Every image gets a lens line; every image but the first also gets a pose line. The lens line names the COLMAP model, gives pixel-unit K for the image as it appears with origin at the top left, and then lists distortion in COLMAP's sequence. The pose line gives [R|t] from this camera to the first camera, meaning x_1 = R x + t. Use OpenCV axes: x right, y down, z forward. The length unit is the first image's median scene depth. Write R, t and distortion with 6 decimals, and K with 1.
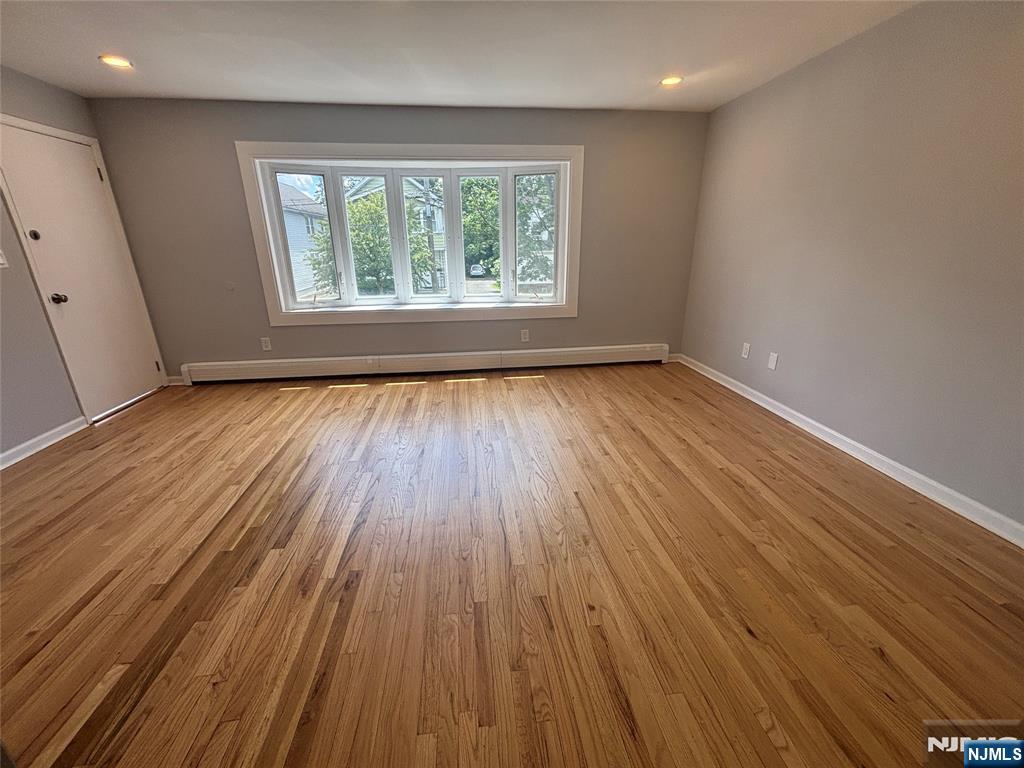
lens RADIAL K [[410.9, 0, 509.8], [0, 410.9, 384.2], [0, 0, 1]] dist [-0.000716, -0.000236]
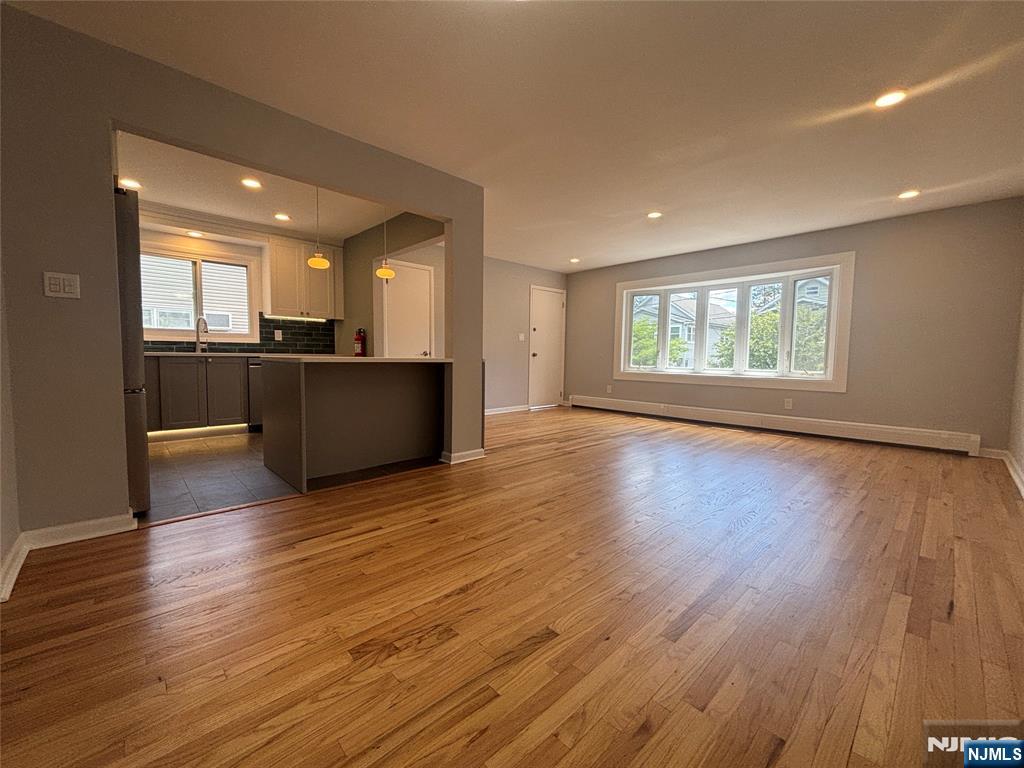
lens RADIAL K [[410.9, 0, 509.8], [0, 410.9, 384.2], [0, 0, 1]] dist [-0.000716, -0.000236]
pose [[0.595404, 0.074645, -0.799951, 0.628730], [-0.280751, 0.952236, -0.120109, 0.241685], [0.752777, 0.296101, 0.587922, -0.387546]]
